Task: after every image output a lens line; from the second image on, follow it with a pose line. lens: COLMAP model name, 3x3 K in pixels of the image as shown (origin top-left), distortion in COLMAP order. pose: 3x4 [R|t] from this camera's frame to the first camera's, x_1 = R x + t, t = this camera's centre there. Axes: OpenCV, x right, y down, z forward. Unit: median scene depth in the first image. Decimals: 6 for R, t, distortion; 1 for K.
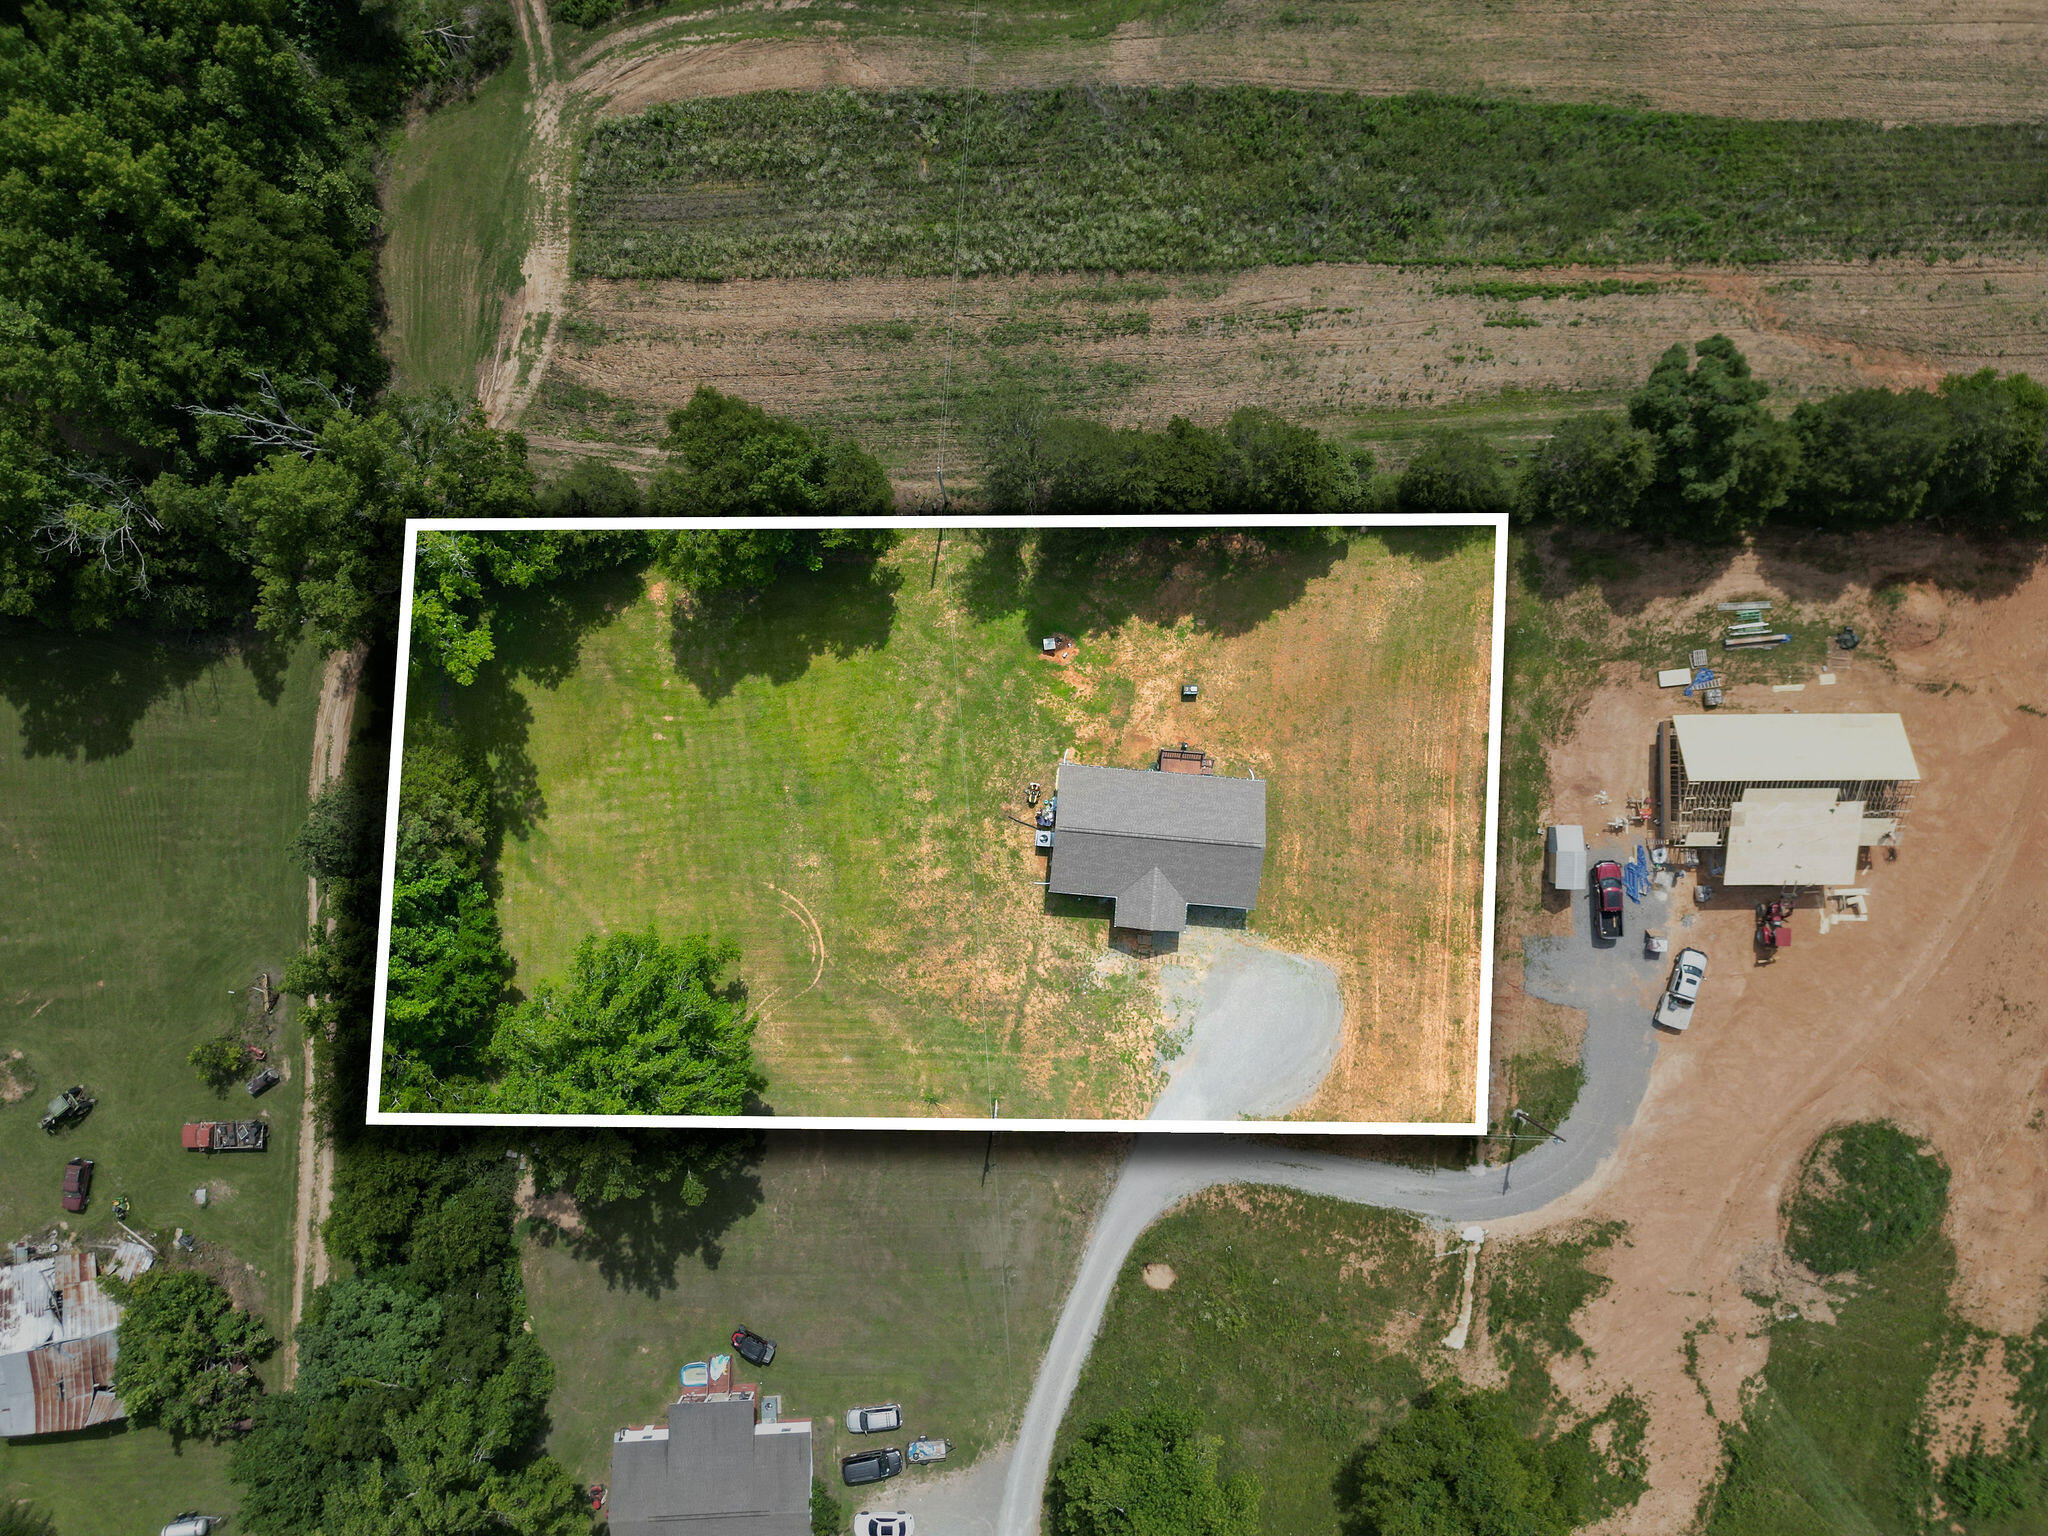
lens RADIAL K [[1429.0, 0, 1025.1], [0, 1429.0, 758.3], [0, 0, 1]] dist [0.071583, -0.062659]
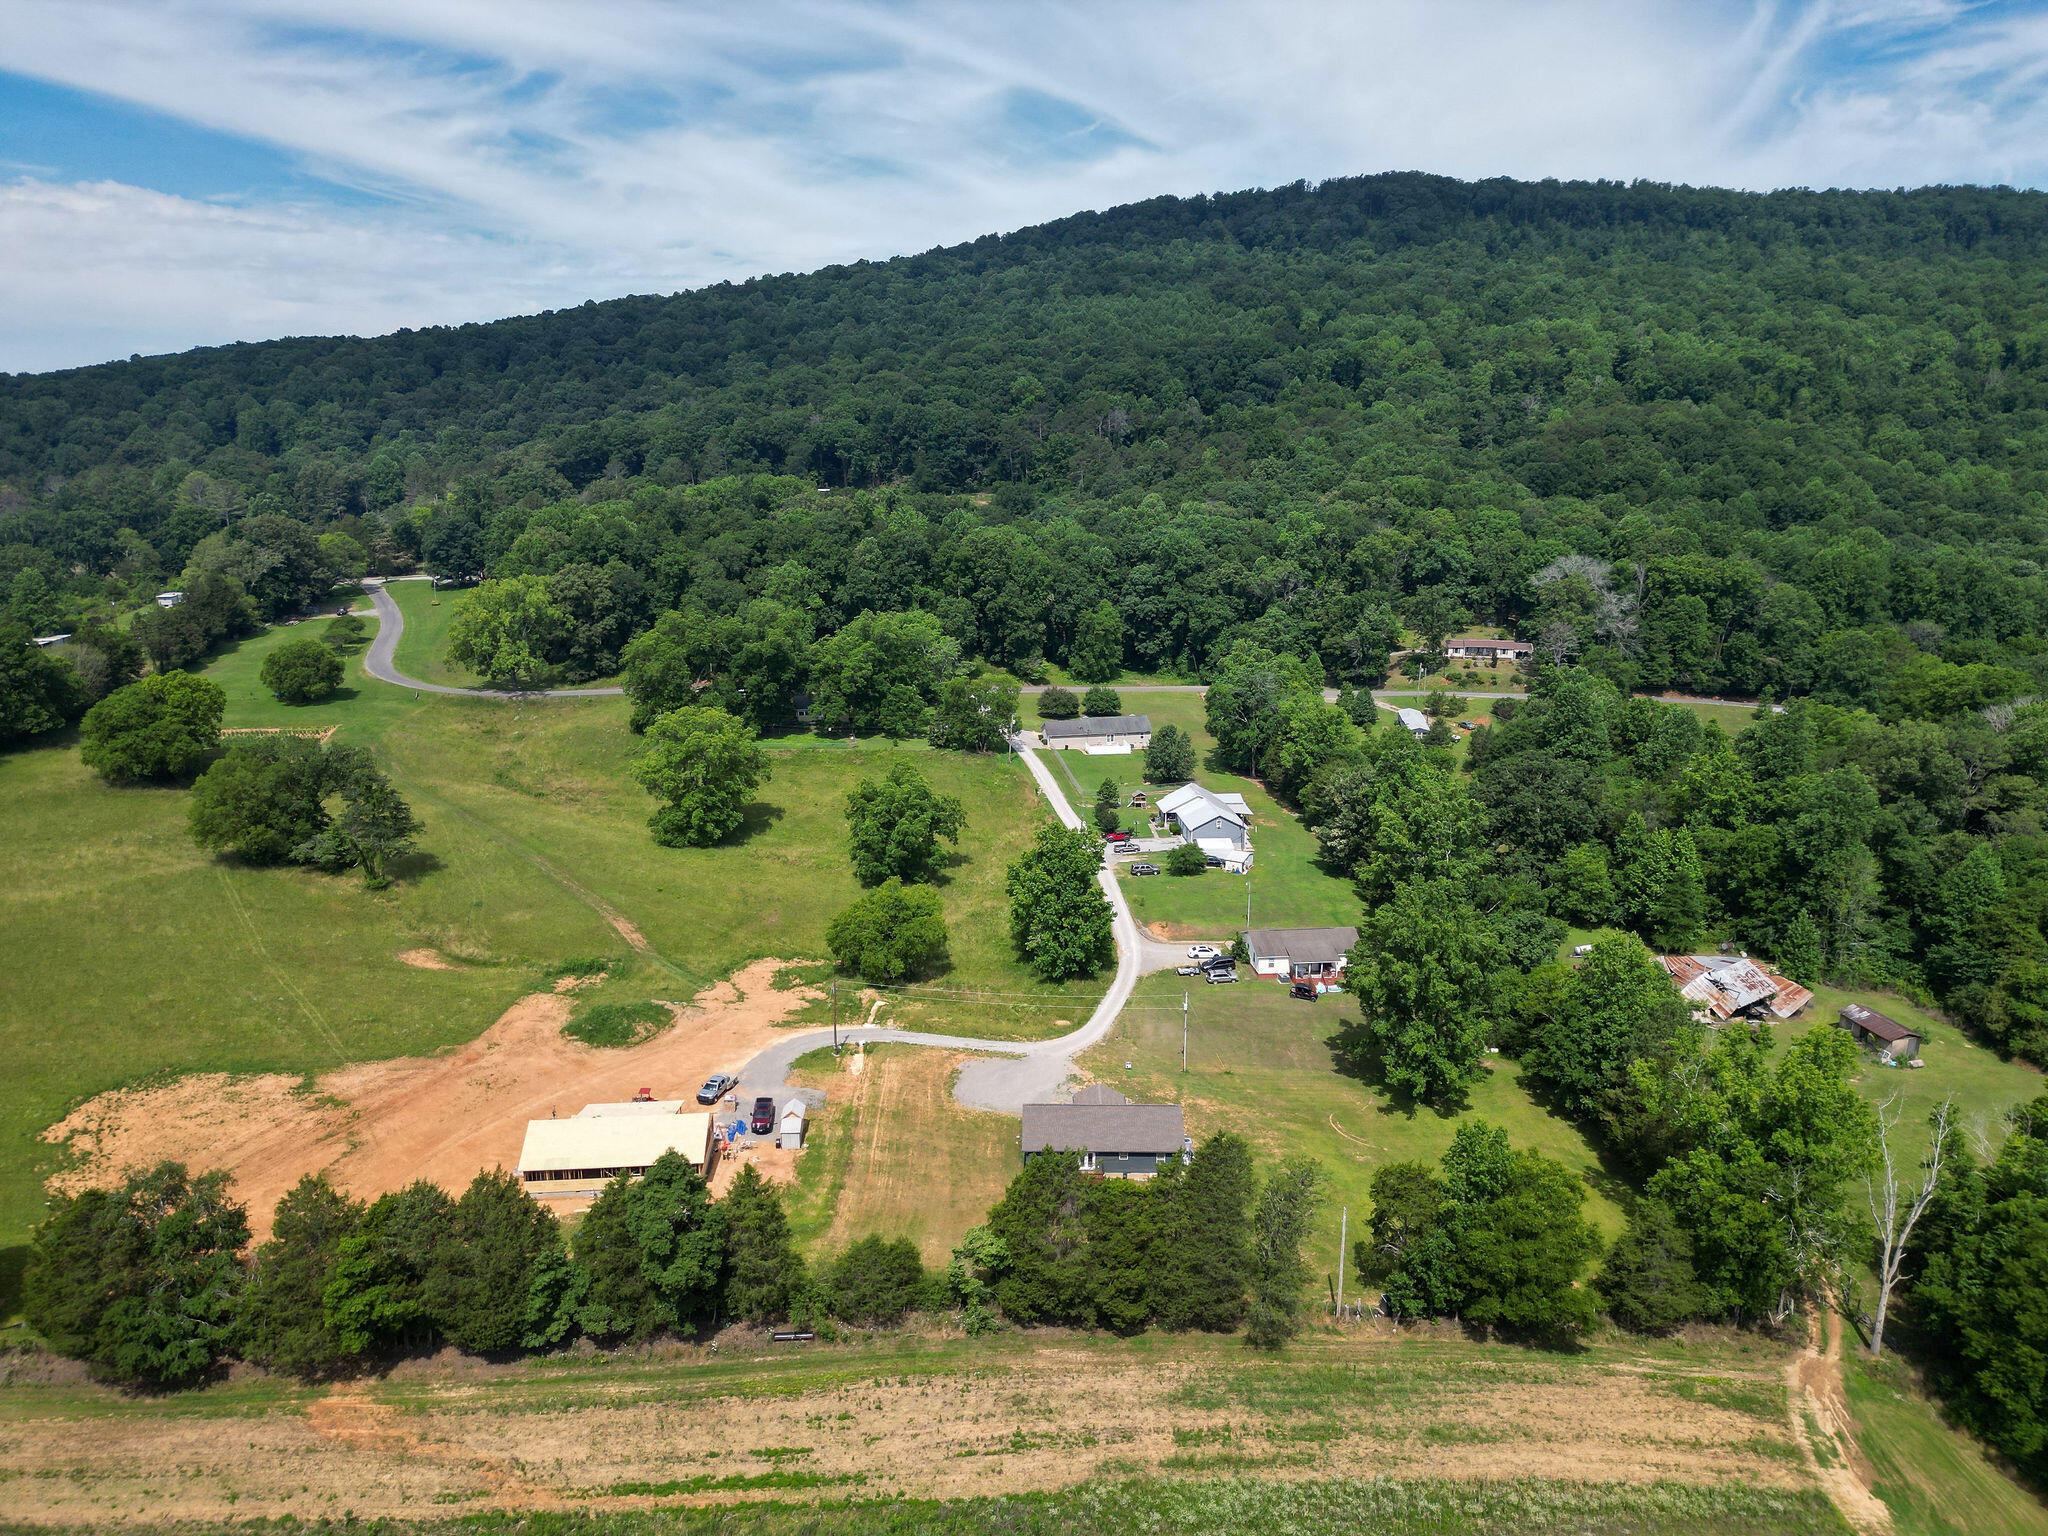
lens RADIAL K [[1429.0, 0, 1029.1], [0, 1429.0, 772.5], [0, 0, 1]] dist [0.071583, -0.062659]
pose [[-0.997122, 0.013381, -0.074628, 0.245040], [-0.075723, -0.225070, 0.971396, -1.108891], [-0.003799, 0.974251, 0.225436, 0.378182]]
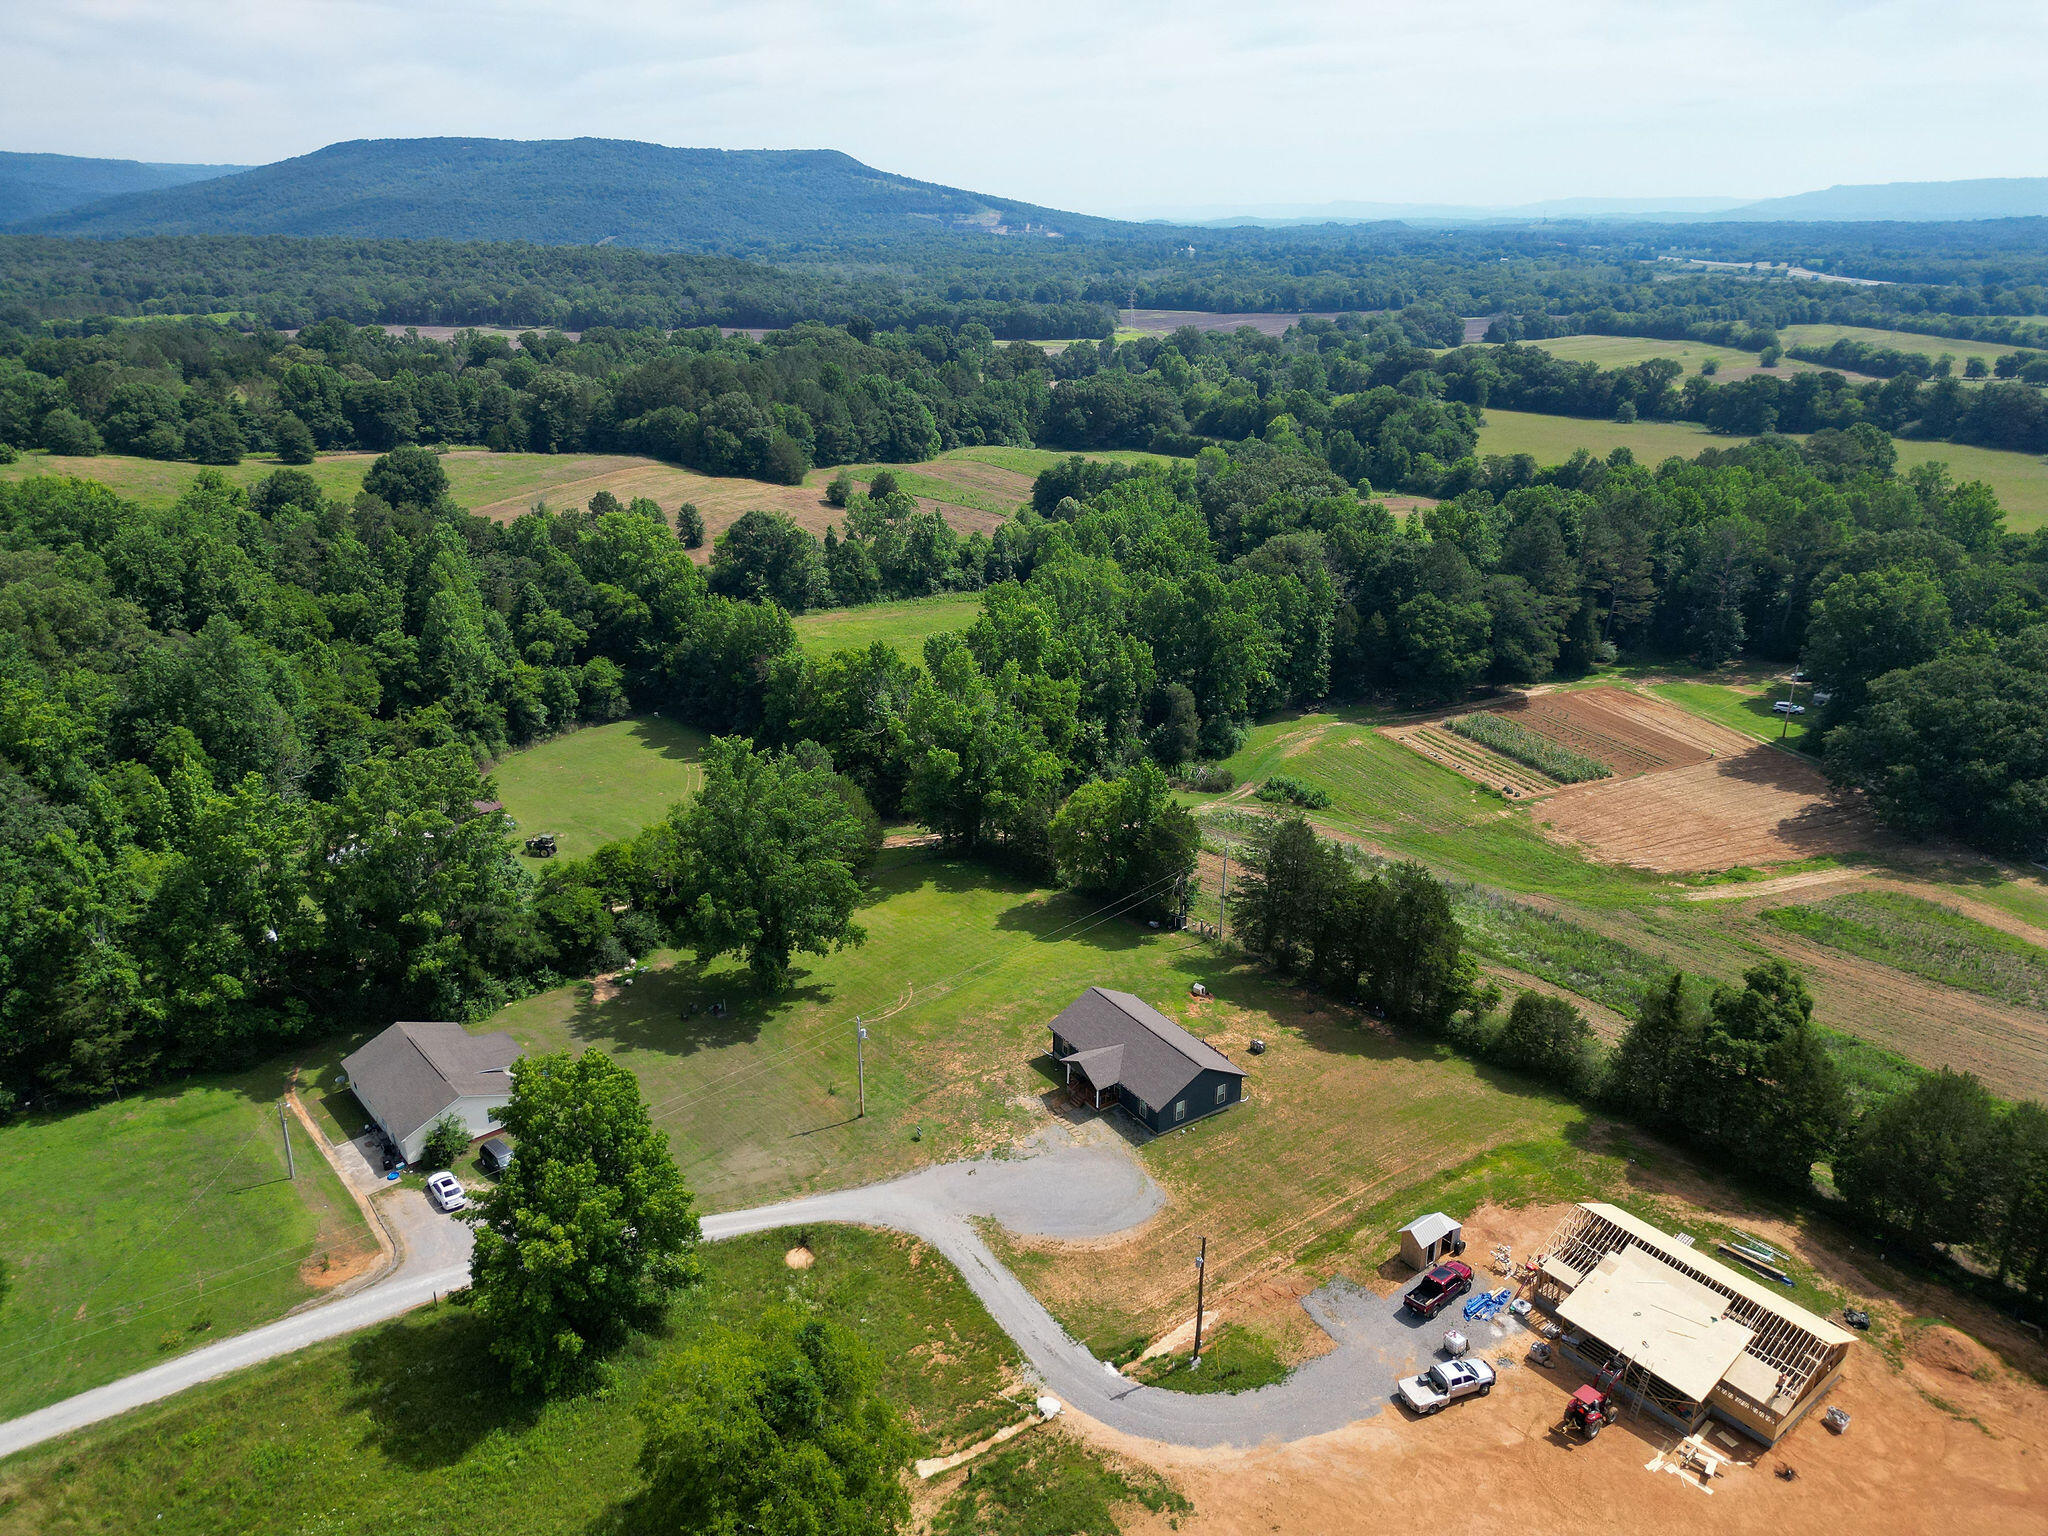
lens RADIAL K [[1429.0, 0, 1027.1], [0, 1429.0, 747.6], [0, 0, 1]] dist [0.071583, -0.062659]
pose [[0.620966, 0.268424, -0.736444, 0.786883], [-0.783805, 0.221180, -0.580284, 0.715512], [0.007125, 0.937565, 0.347737, 0.367493]]
